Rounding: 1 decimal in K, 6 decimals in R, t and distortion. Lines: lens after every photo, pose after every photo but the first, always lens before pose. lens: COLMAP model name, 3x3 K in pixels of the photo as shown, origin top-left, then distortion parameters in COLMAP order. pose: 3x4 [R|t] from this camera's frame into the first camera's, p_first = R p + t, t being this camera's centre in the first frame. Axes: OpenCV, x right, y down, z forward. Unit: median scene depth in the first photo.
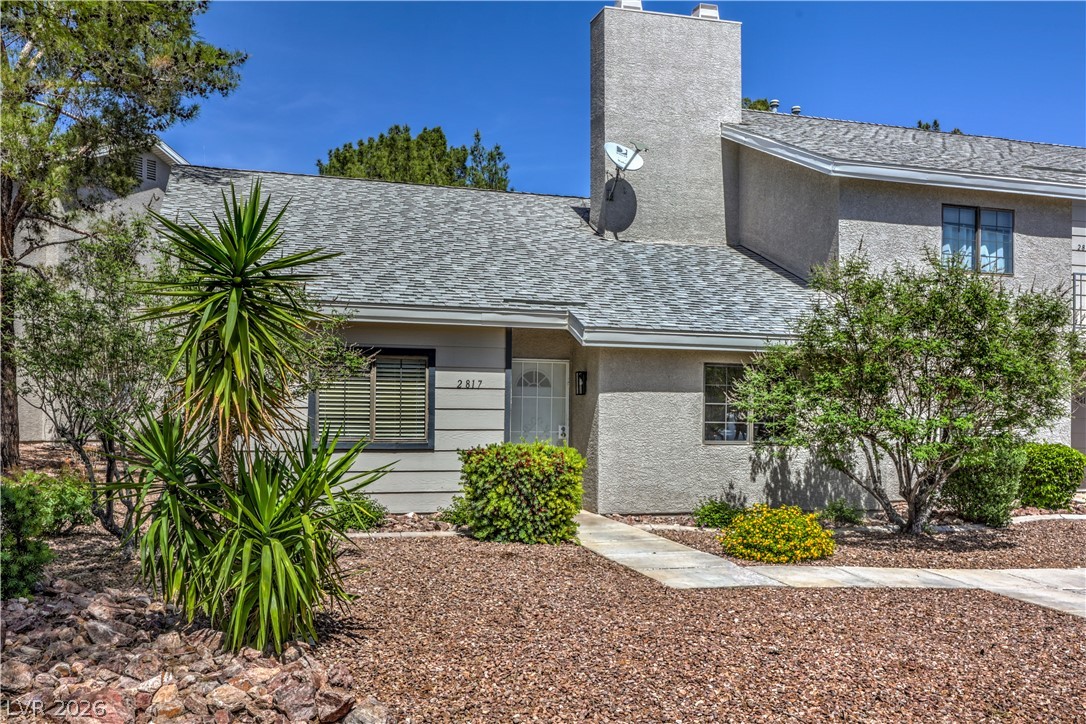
lens RADIAL K [[1023.8, 0, 543.0], [0, 1023.8, 362.0], [0, 0, 1]] dist [0.010285, 0.003057]
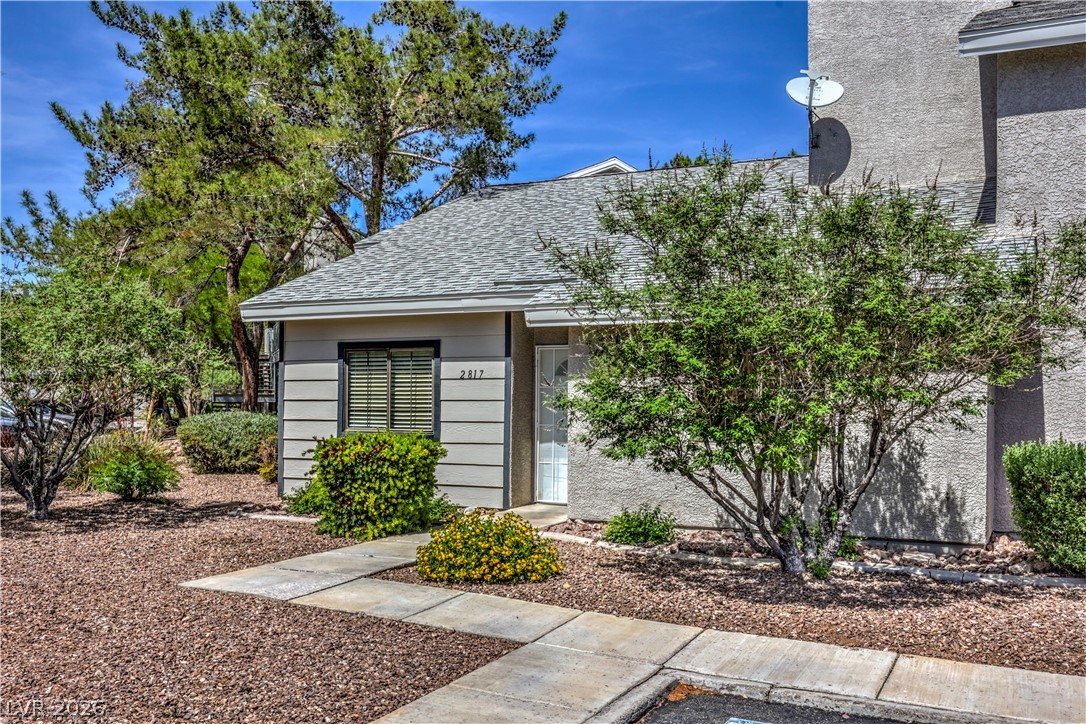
lens RADIAL K [[1001.8, 0, 542.9], [0, 1001.8, 382.3], [0, 0, 1]] dist [-0.001207, 0.002739]
pose [[0.731084, -0.025685, -0.681804, 0.578805], [0.033702, 0.999431, -0.001513, 0.030617], [0.681455, -0.021872, 0.731533, 0.337350]]
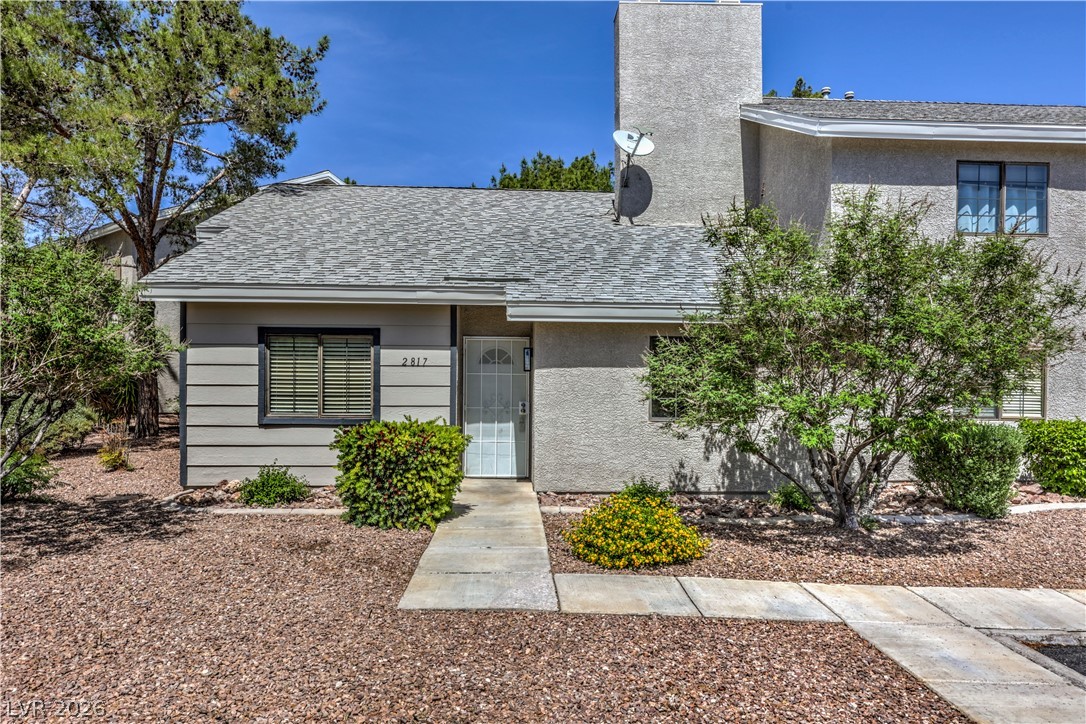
lens RADIAL K [[773.4, 0, 542.3], [0, 773.4, 372.0], [0, 0, 1]] dist [0.004310, 0.003245]
pose [[0.968978, -0.009862, -0.246952, 0.228967], [0.016810, 0.999520, 0.026041, 0.012974], [0.246576, -0.029385, 0.968678, 0.262787]]
